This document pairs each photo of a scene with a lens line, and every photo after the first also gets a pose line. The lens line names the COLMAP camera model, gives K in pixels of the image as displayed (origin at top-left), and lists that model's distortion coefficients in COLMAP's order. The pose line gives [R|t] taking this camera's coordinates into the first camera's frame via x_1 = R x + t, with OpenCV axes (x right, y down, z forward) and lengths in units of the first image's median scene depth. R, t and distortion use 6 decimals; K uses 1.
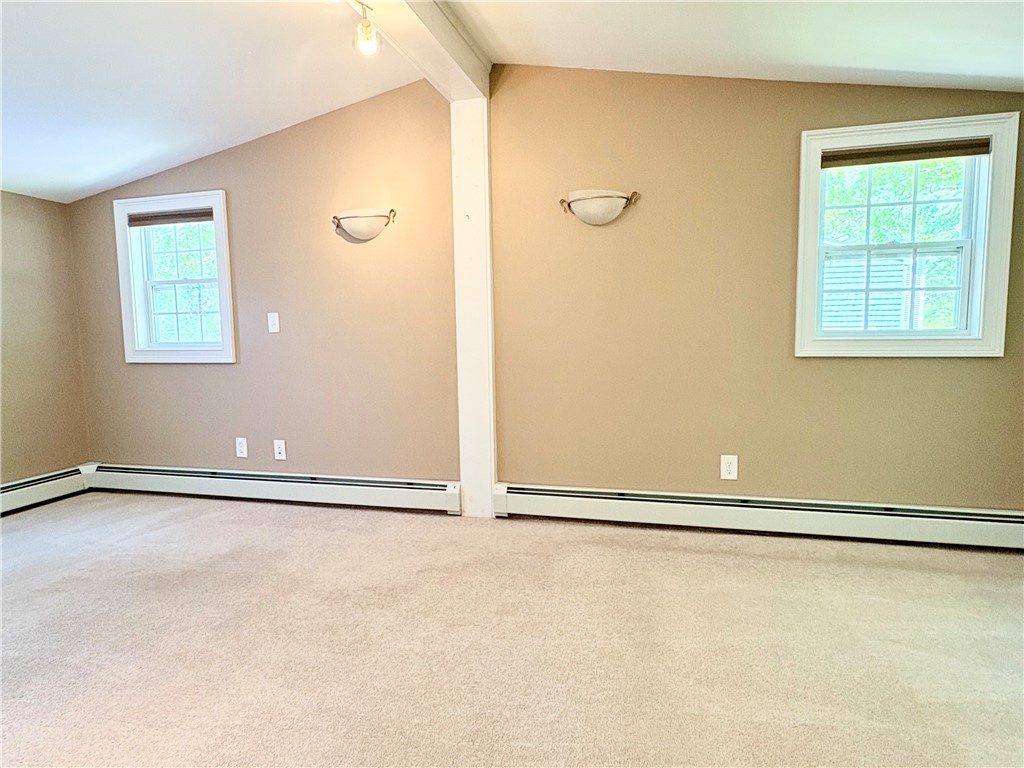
lens RADIAL K [[599.3, 0, 512.0], [0, 599.3, 384.0], [0, 0, 1]] dist [0.000058, 0.001219]
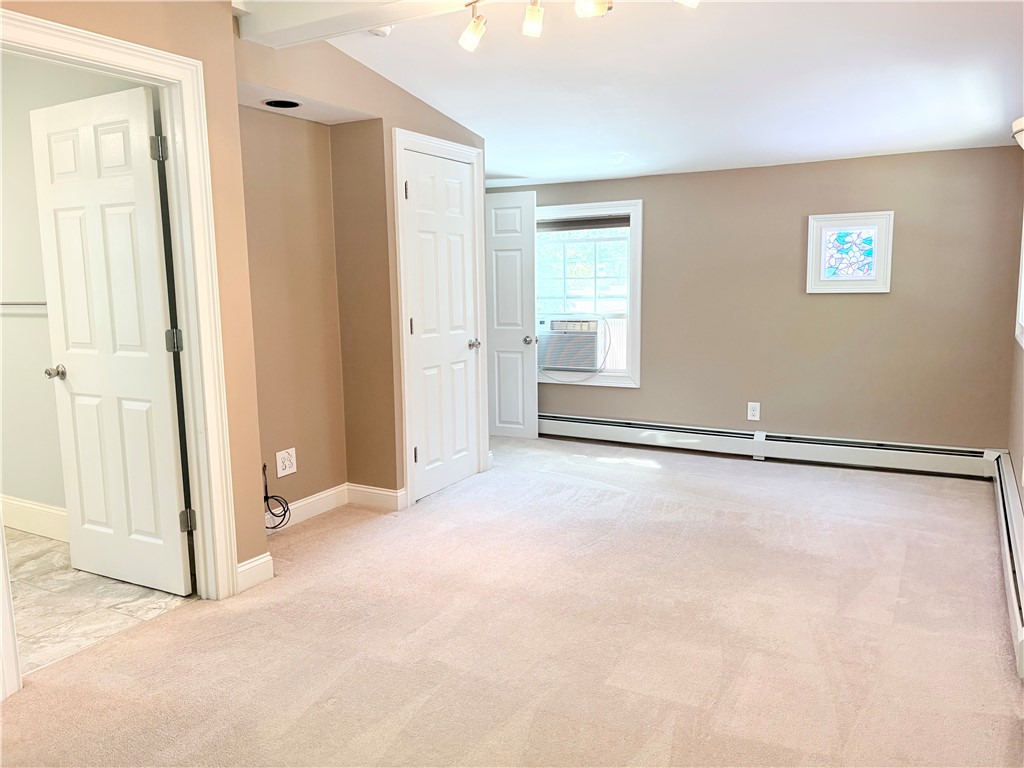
lens RADIAL K [[771.5, 0, 516.0], [0, 771.5, 385.3], [0, 0, 1]] dist [0.065791, -0.086868]
pose [[-0.238833, 0.151592, -0.959155, 0.657406], [-0.068108, 0.982692, 0.172271, -0.131826], [0.968669, 0.106470, -0.224374, 0.715512]]
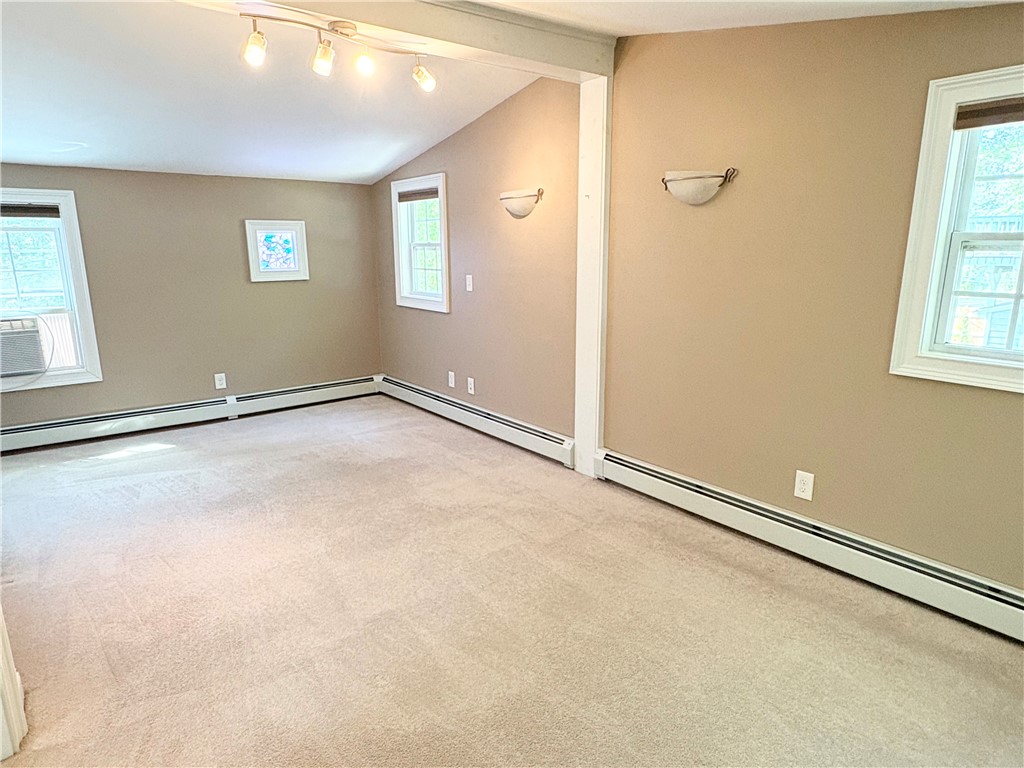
lens RADIAL K [[619.8, 0, 508.1], [0, 619.8, 384.0], [0, 0, 1]] dist [0.002106, -0.000696]
pose [[0.799996, 0.142376, -0.582868, 0.484979], [-0.060977, 0.985701, 0.157083, -0.115529], [0.596899, -0.090124, 0.797239, 0.022057]]
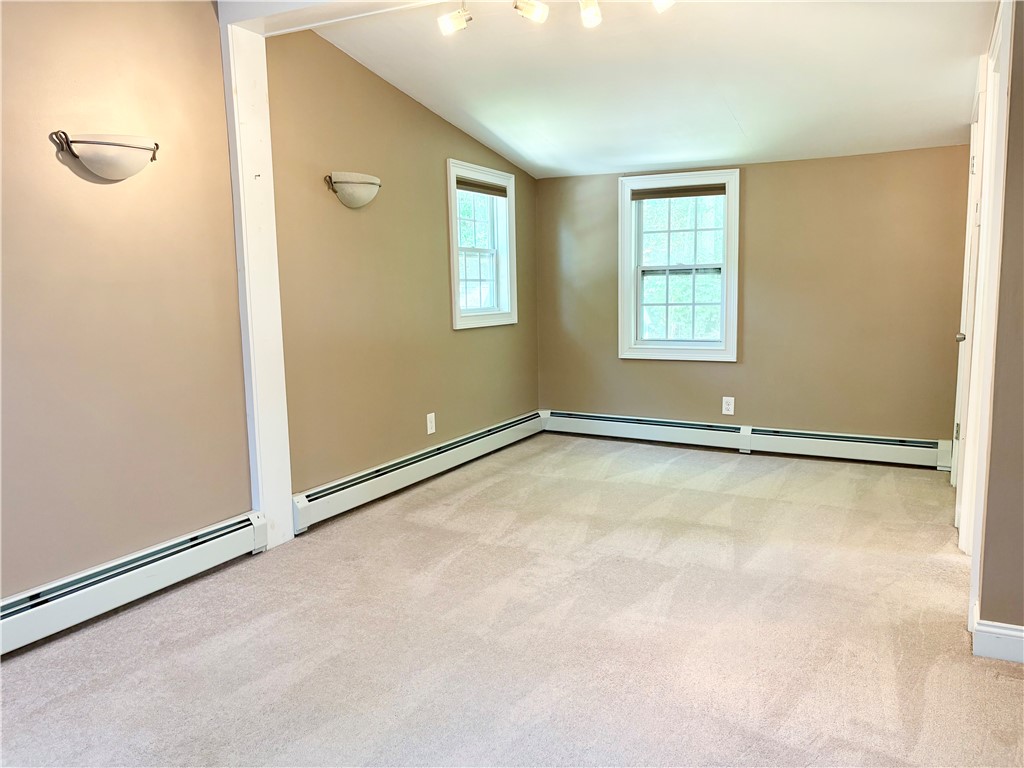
lens RADIAL K [[778.5, 0, 512.0], [0, 778.5, 384.0], [0, 0, 1]] dist [0.107255, -0.208548]
pose [[0.216201, -0.111637, 0.969946, -1.037155], [0.104353, 0.990393, 0.090730, -0.061500], [-0.970756, 0.081601, 0.225773, 0.442609]]
